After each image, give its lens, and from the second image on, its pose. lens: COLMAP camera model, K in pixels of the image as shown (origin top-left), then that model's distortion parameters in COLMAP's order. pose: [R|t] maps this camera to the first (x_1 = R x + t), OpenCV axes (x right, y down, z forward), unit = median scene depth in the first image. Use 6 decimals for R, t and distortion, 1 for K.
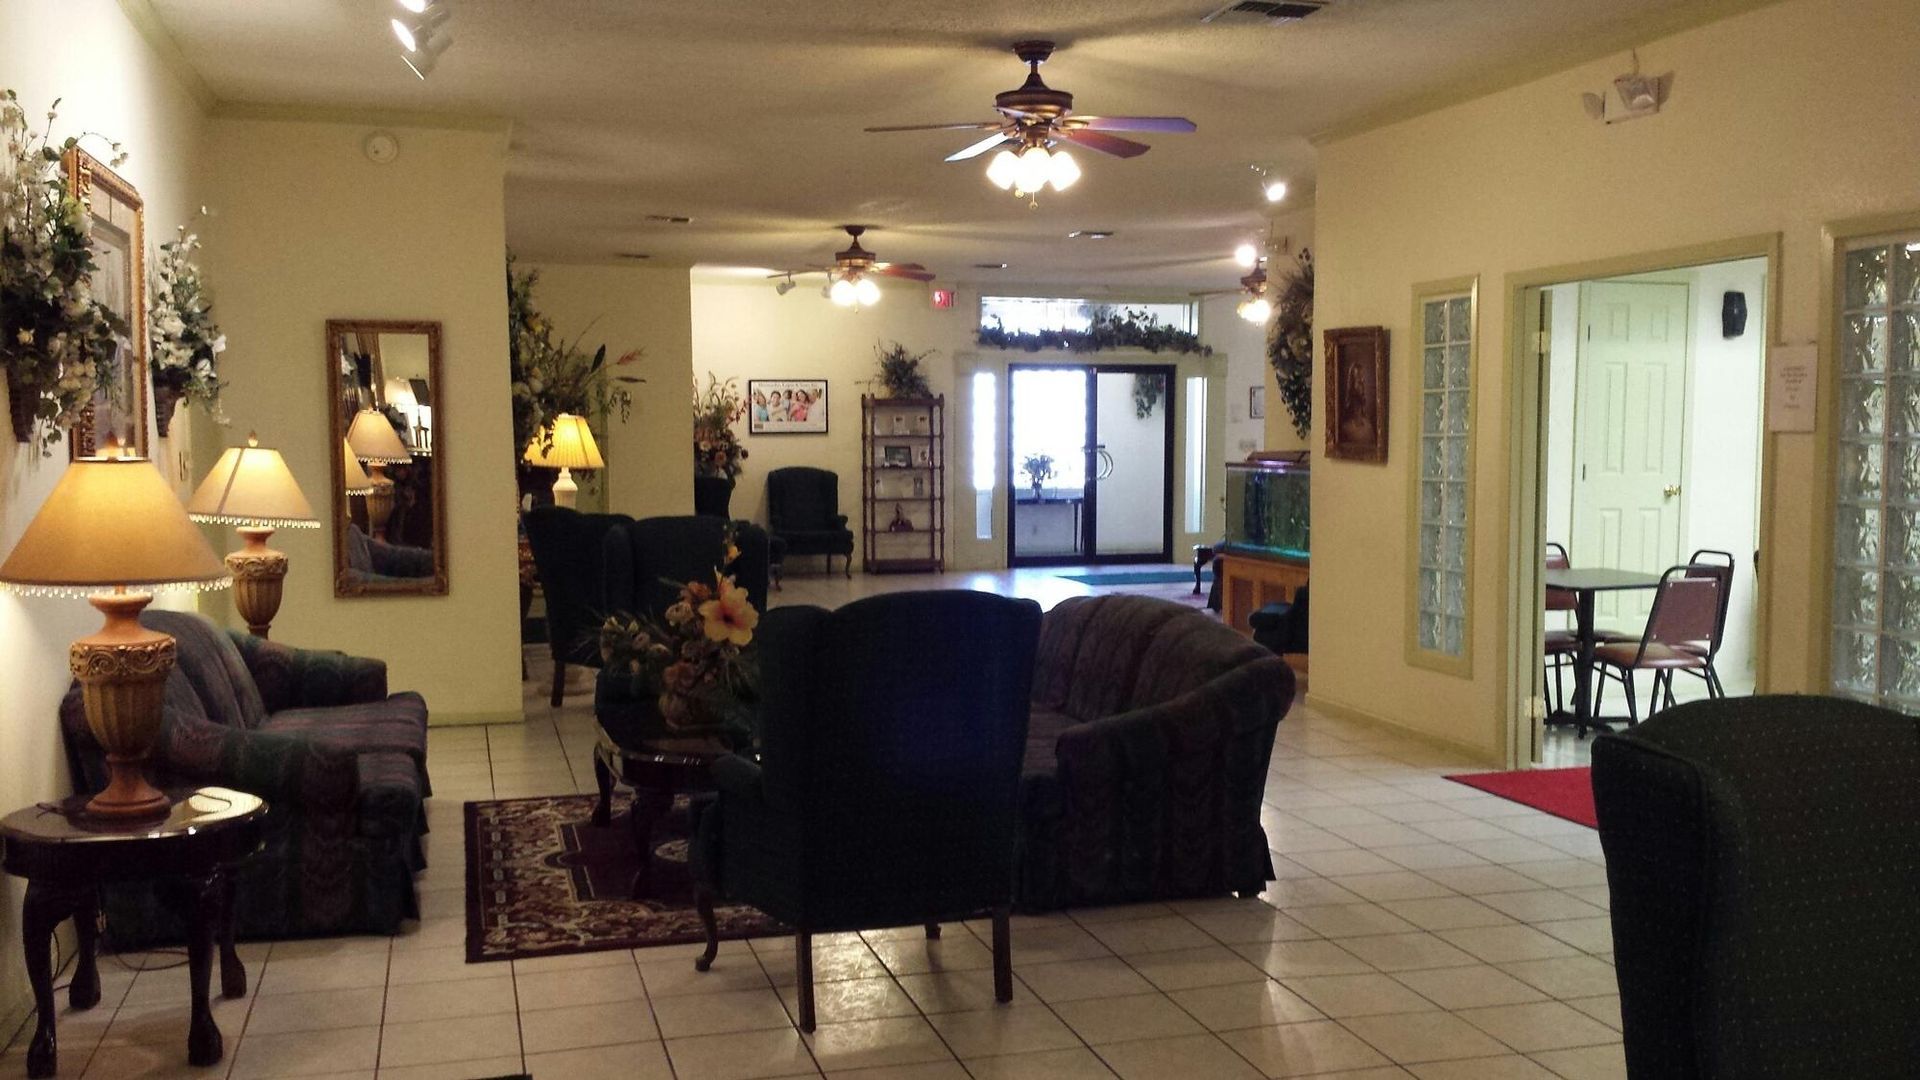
lens RADIAL K [[1778.5, 0, 970.1], [0, 1778.5, 552.6], [0, 0, 1]] dist [0.094410, 0.000000]
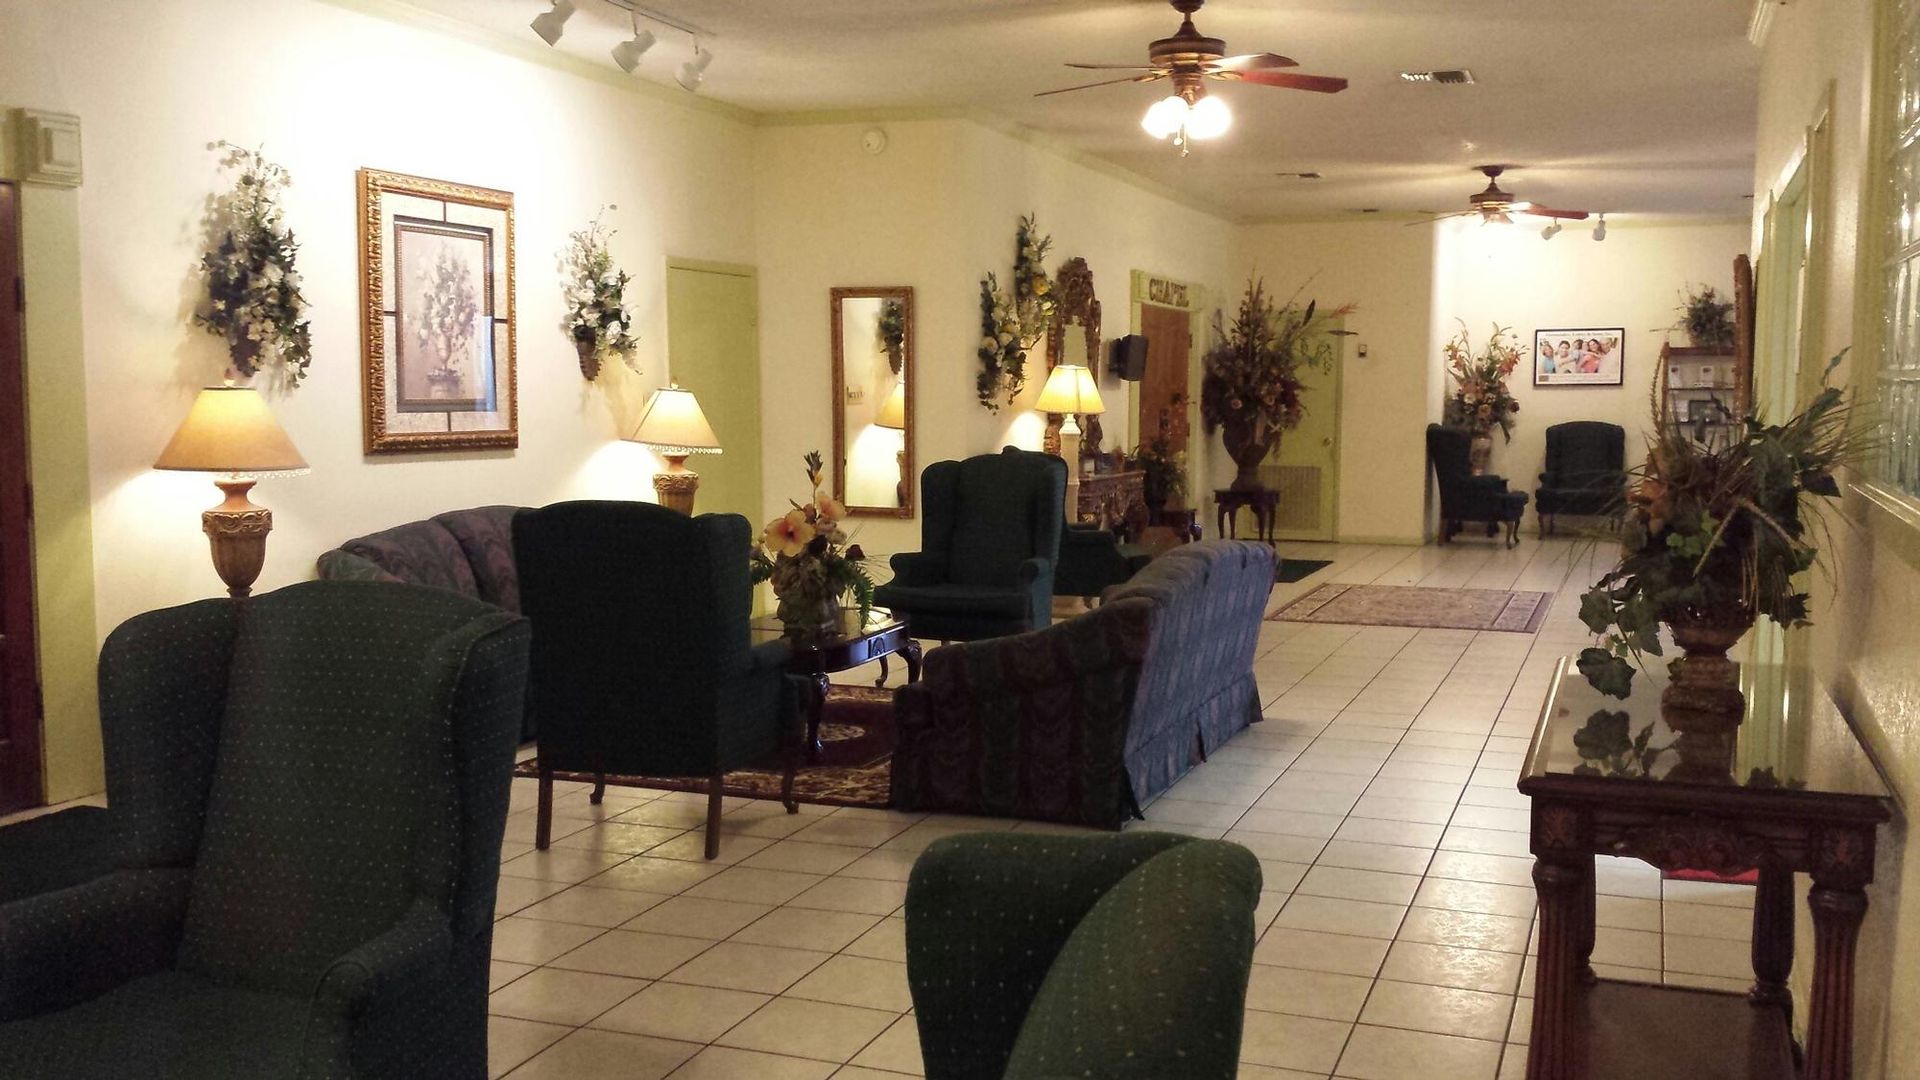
lens RADIAL K [[1778.5, 0, 995.9], [0, 1778.5, 546.8], [0, 0, 1]] dist [0.094410, 0.000000]
pose [[0.798318, 0.057517, -0.599483, 0.303454], [-0.045956, 0.998345, 0.034586, -0.000387], [0.600480, -0.000061, 0.799640, 0.065647]]
